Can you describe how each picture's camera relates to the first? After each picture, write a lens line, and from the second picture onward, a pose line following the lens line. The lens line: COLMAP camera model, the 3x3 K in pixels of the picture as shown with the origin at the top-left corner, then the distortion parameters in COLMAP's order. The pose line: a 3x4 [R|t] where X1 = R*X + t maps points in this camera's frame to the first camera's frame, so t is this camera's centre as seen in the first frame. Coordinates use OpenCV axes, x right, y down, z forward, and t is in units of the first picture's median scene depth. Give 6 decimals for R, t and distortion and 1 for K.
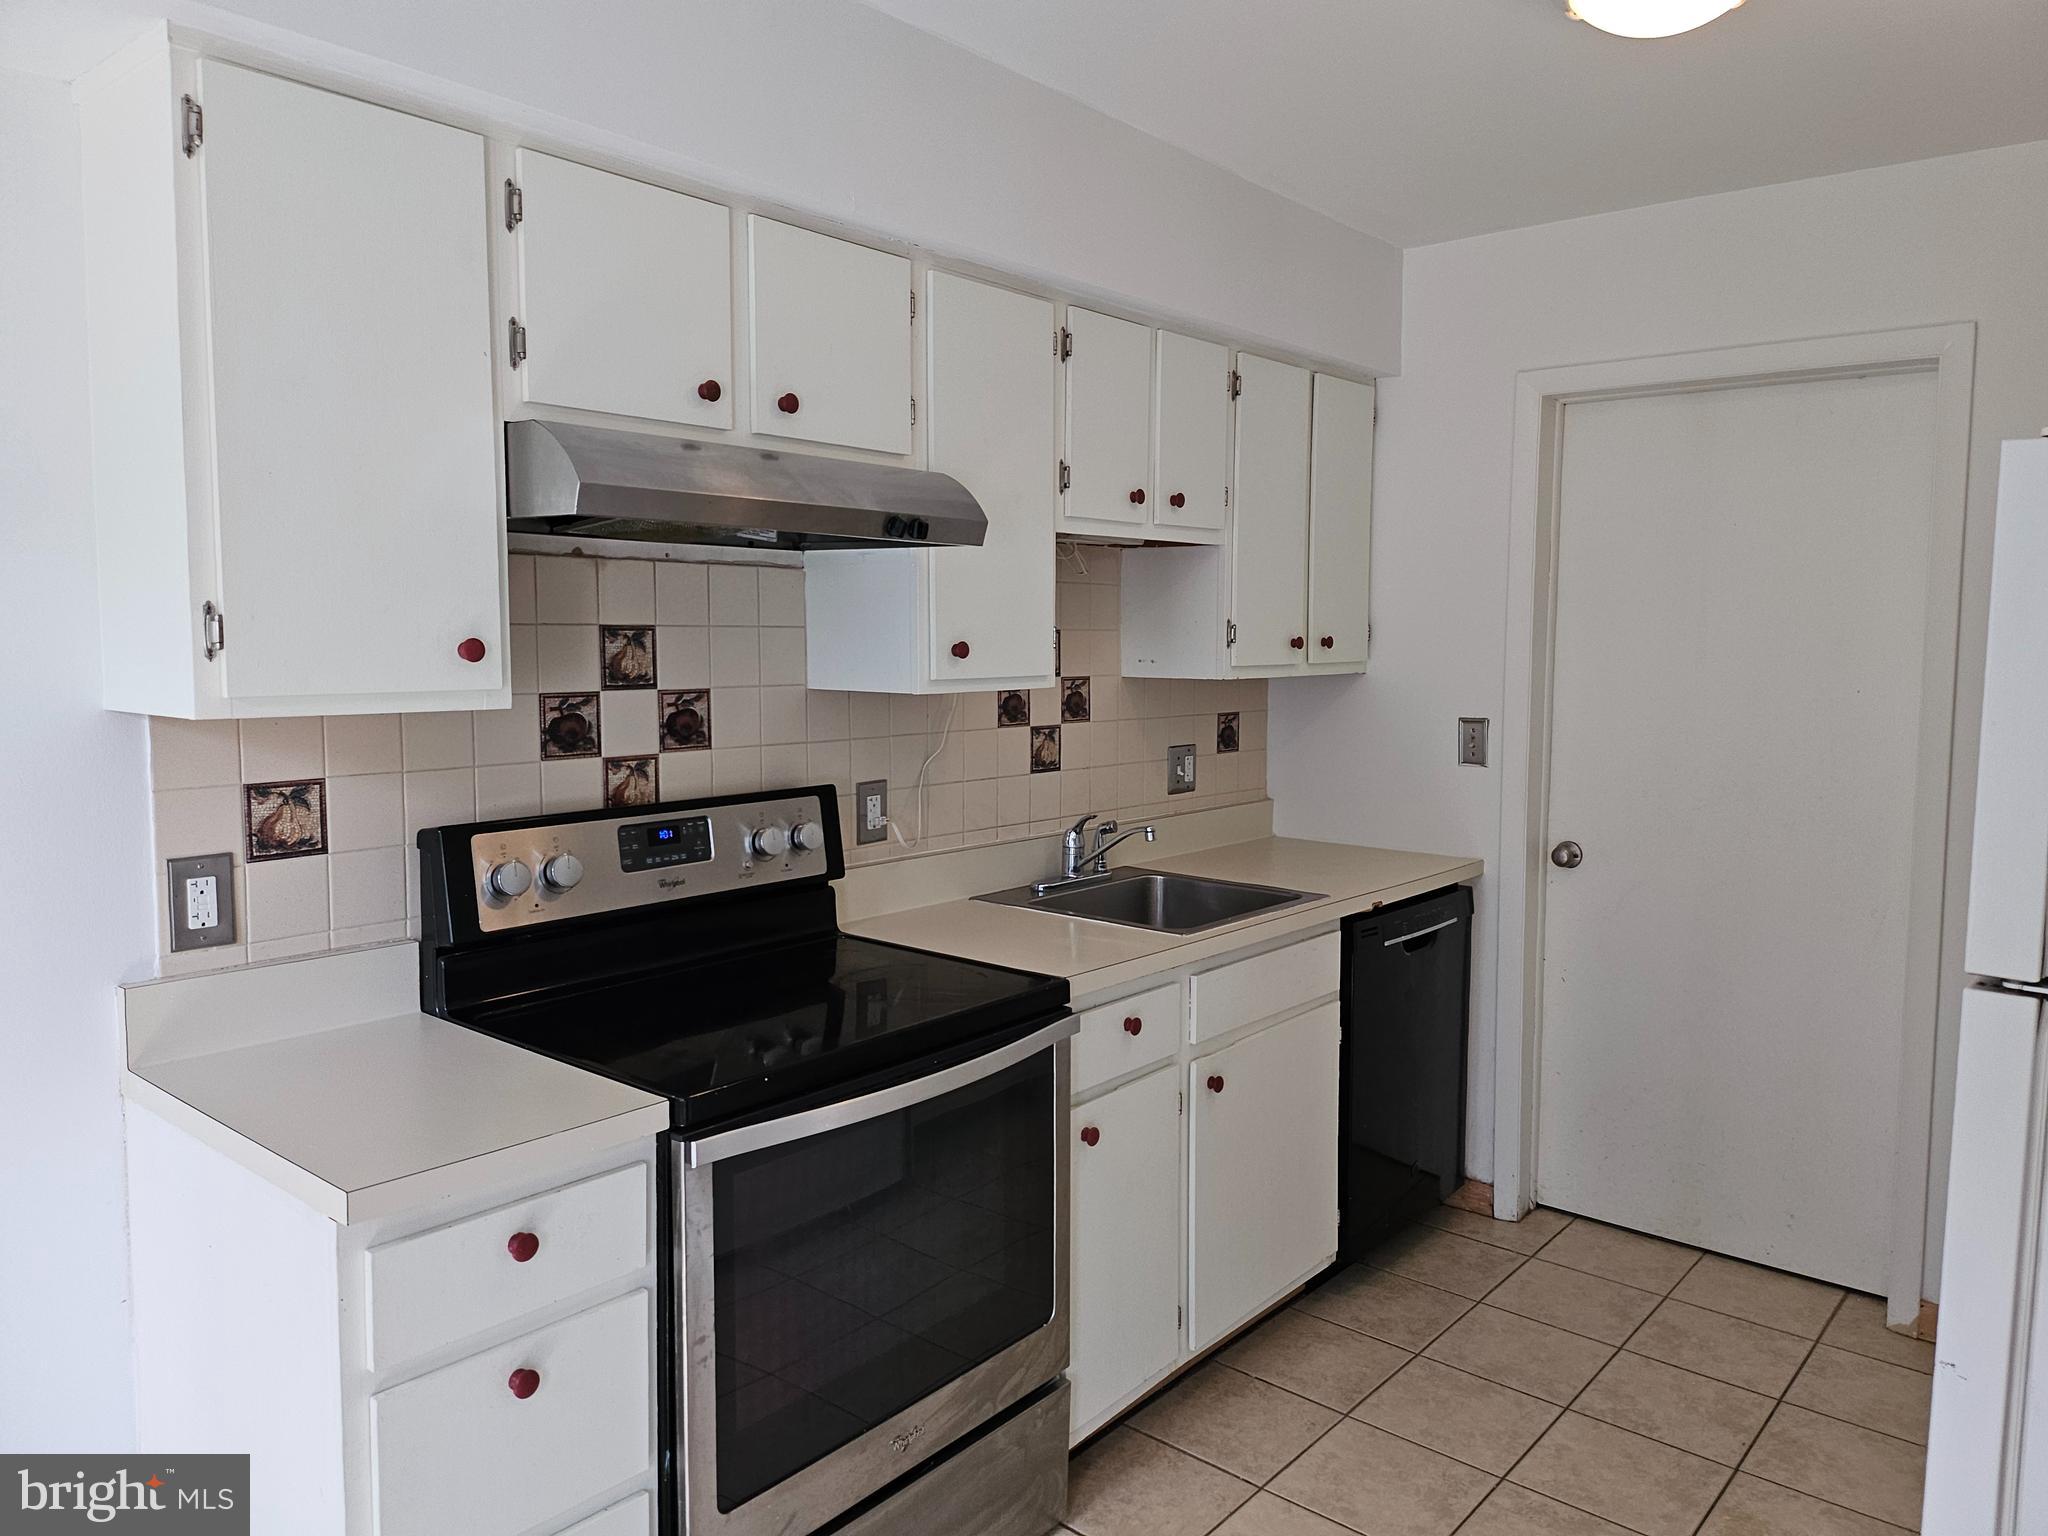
lens RADIAL K [[1439.9, 0, 1035.0], [0, 1439.9, 776.3], [0, 0, 1]] dist [0.086138, -0.102794]
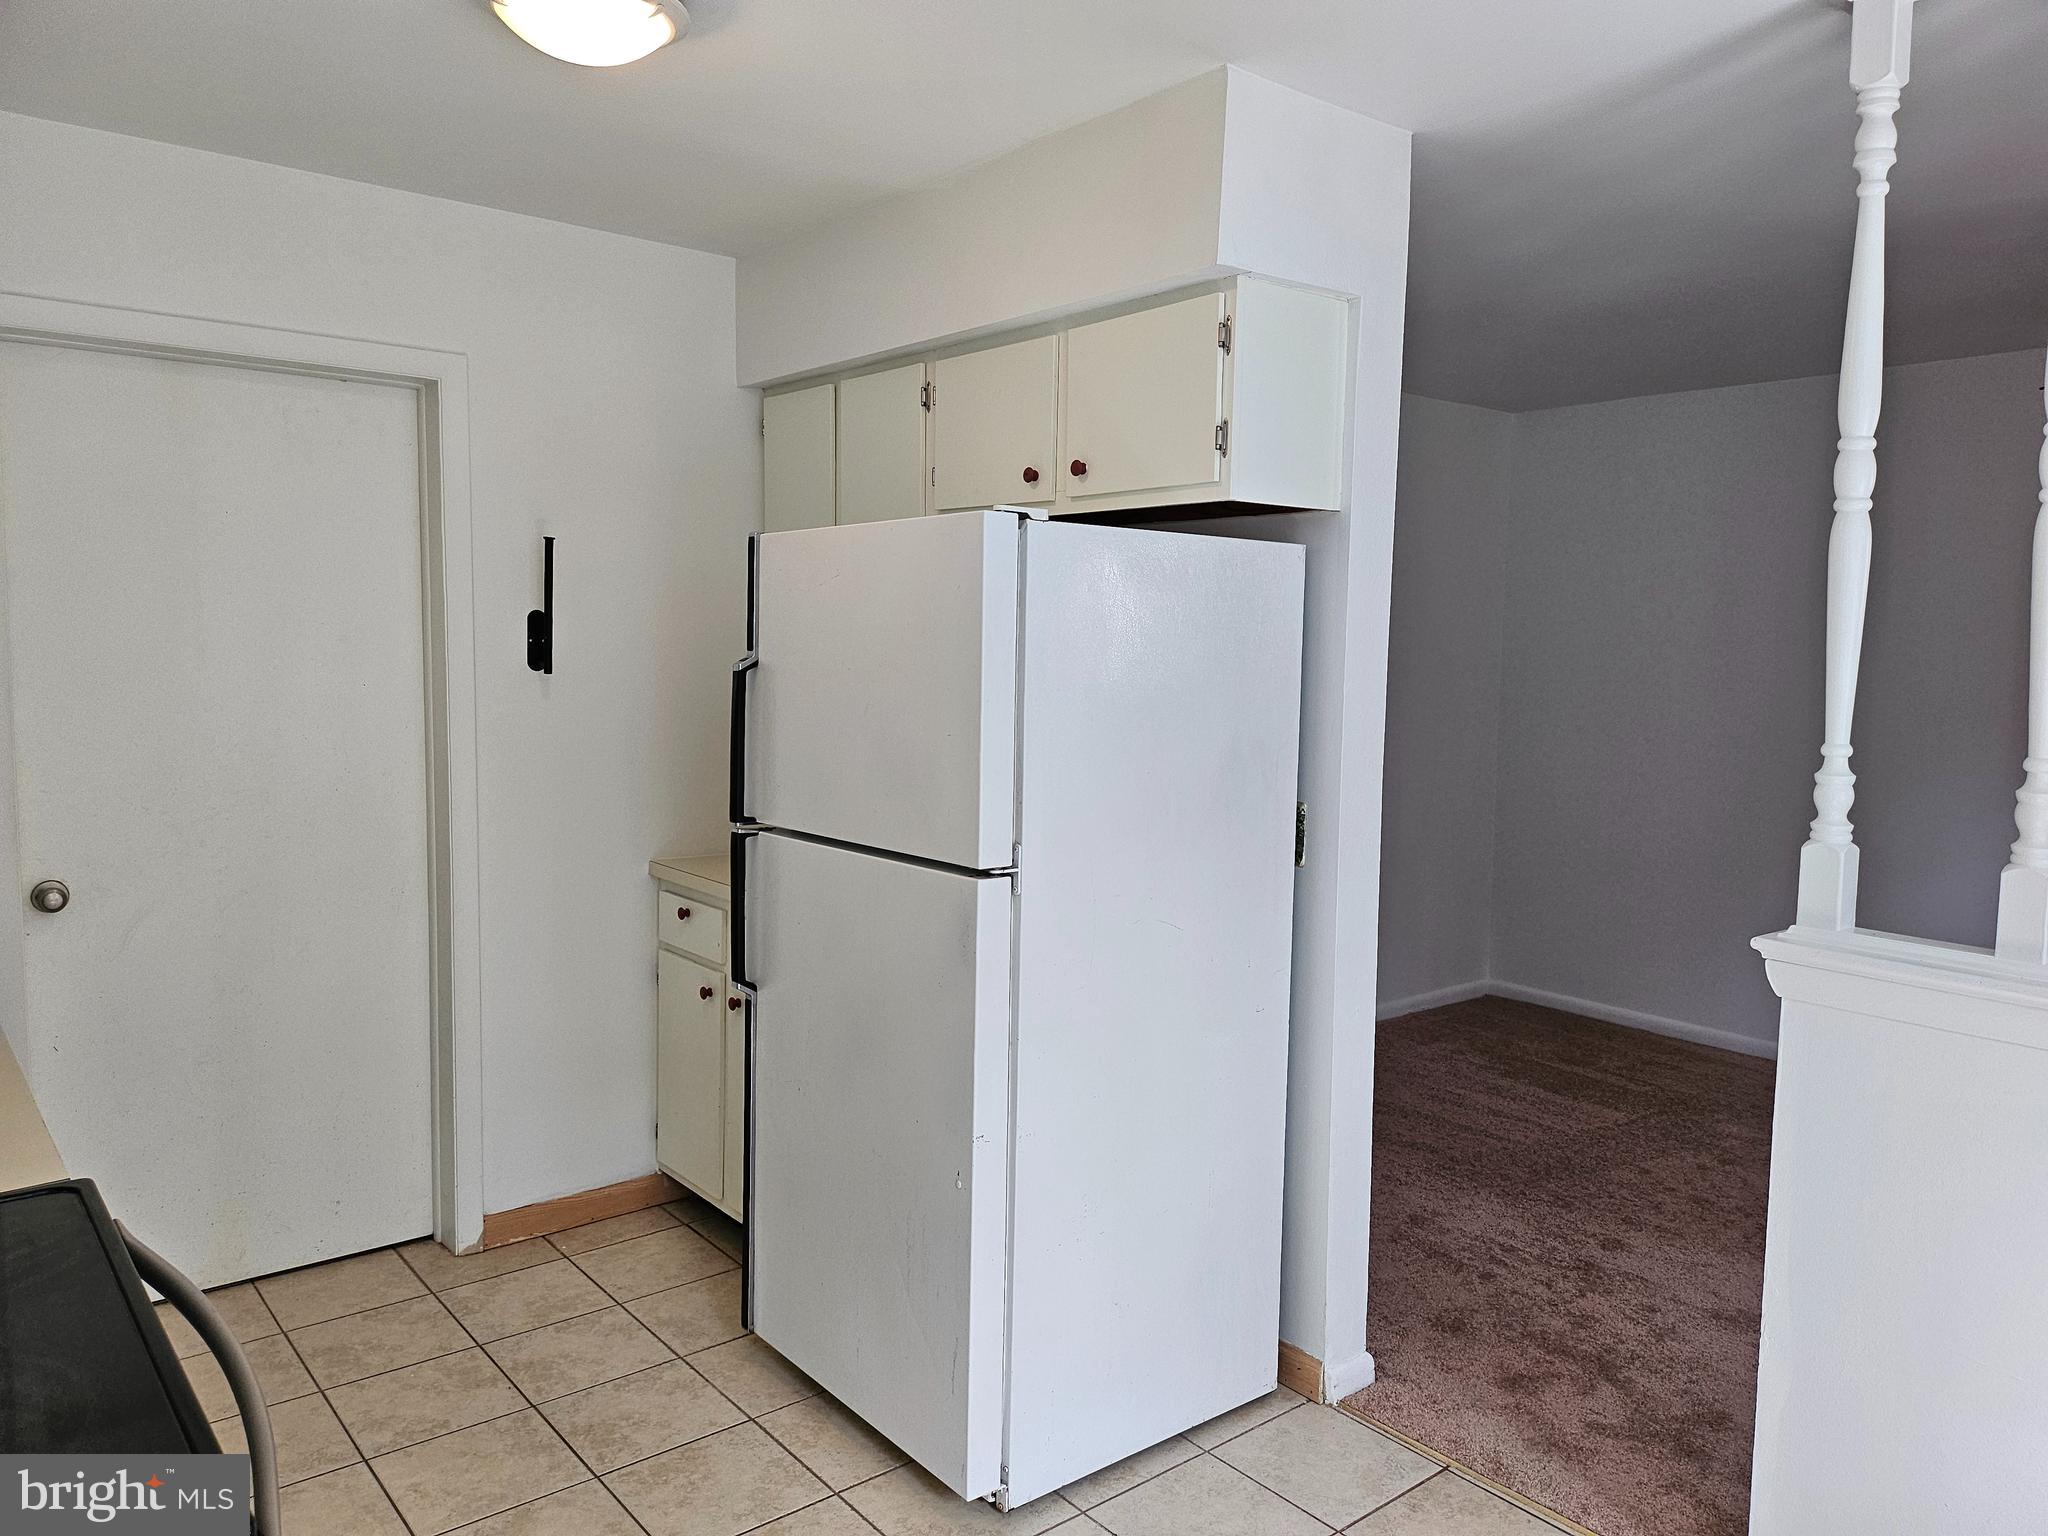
lens RADIAL K [[1439.9, 0, 1035.0], [0, 1439.9, 776.3], [0, 0, 1]] dist [0.086138, -0.102794]
pose [[0.180289, -0.095295, 0.978987, -0.393082], [0.082487, 0.993255, 0.081493, -0.038199], [-0.980149, 0.066062, 0.186933, 0.345006]]
